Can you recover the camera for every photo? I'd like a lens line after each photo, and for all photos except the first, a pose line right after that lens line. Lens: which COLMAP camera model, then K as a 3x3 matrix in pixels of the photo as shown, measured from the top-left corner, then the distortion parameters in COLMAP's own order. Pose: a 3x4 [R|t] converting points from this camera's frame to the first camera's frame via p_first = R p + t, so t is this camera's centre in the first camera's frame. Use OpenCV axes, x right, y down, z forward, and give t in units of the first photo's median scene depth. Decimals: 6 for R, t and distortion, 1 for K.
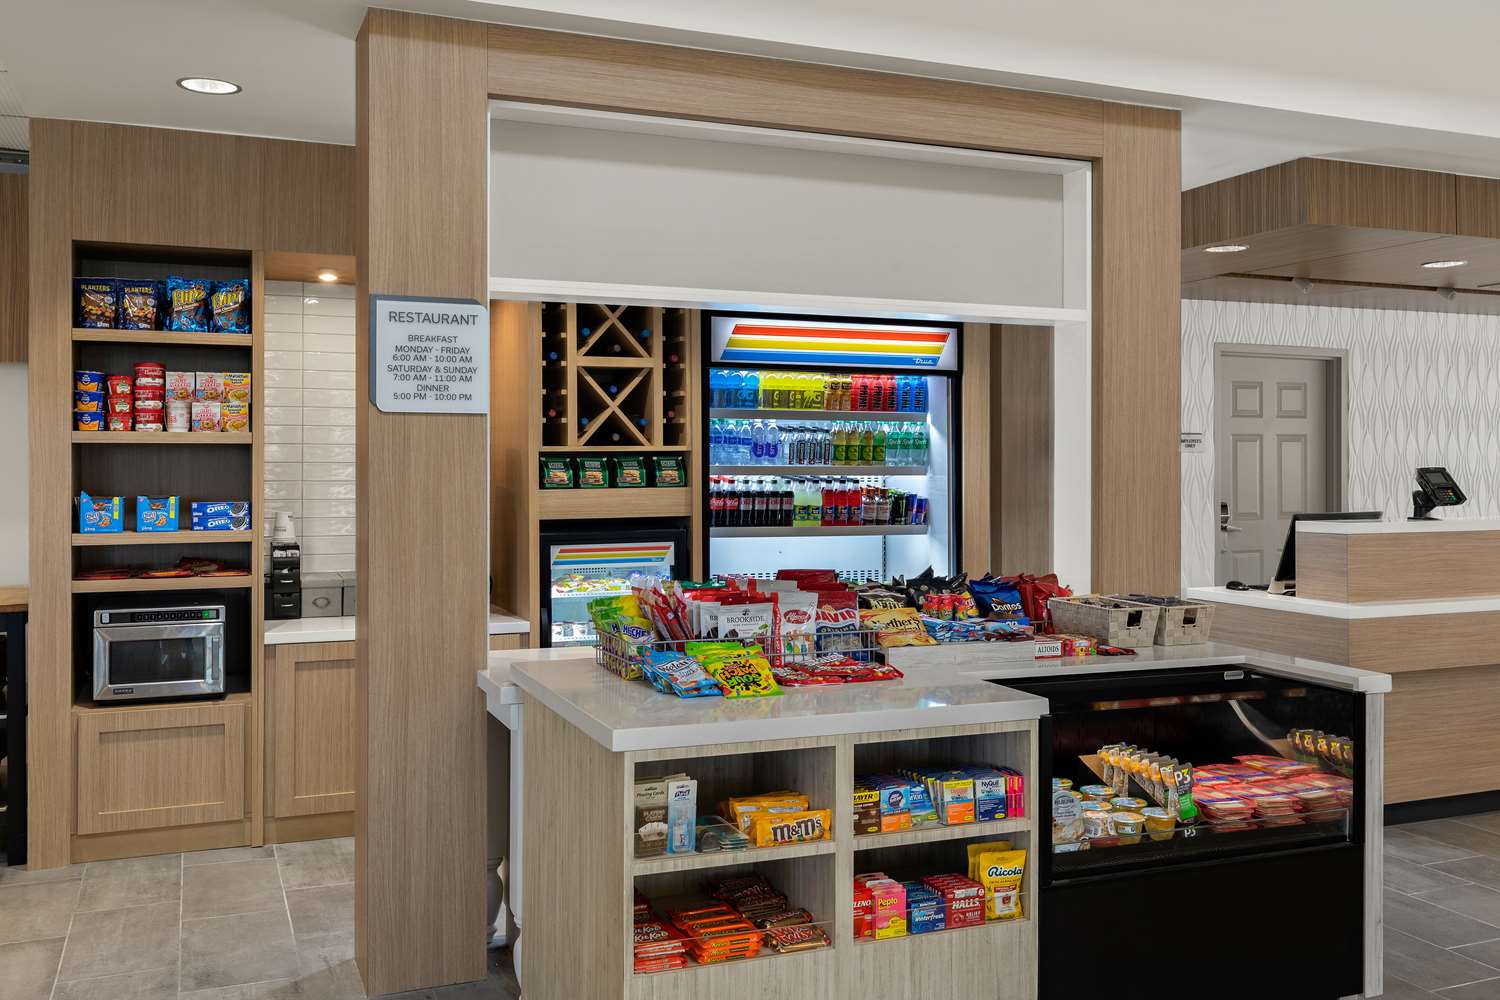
lens RADIAL K [[1399.9, 0, 759.3], [0, 1399.9, 497.0], [0, 0, 1]] dist [0.002952, 0.000000]
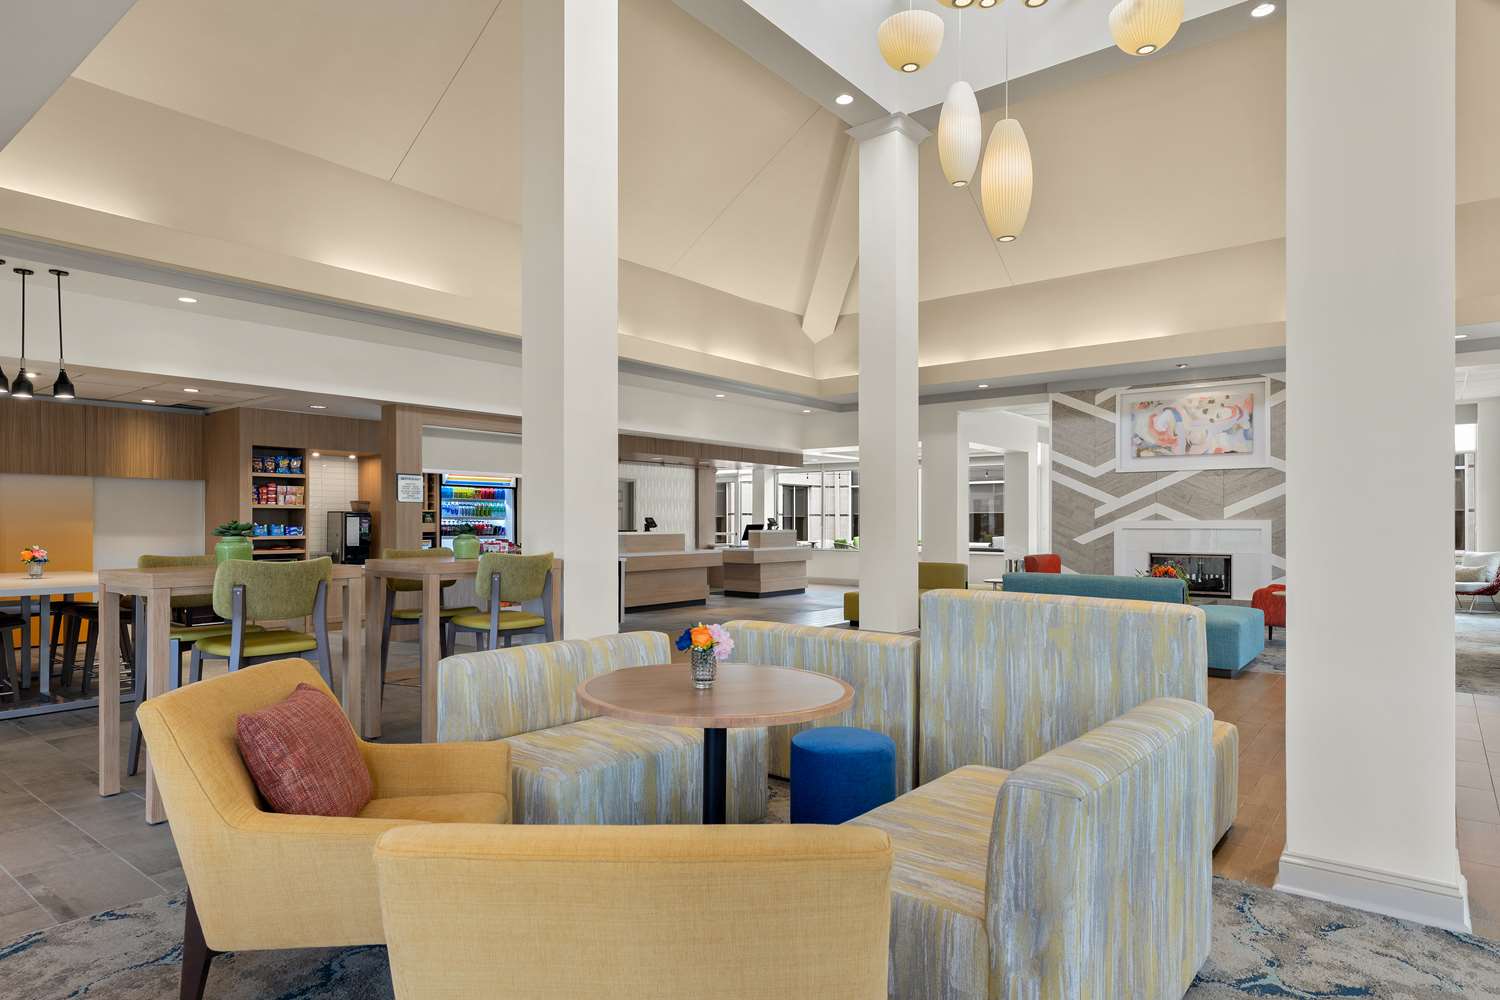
lens RADIAL K [[854.9, 0, 758.5], [0, 854.9, 511.7], [0, 0, 1]] dist [0.007038, 0.000447]
pose [[0.869978, 0.007409, 0.493034, -0.413086], [0.009767, 0.999432, -0.032253, 0.041262], [-0.492993, 0.032875, 0.869412, -1.183688]]
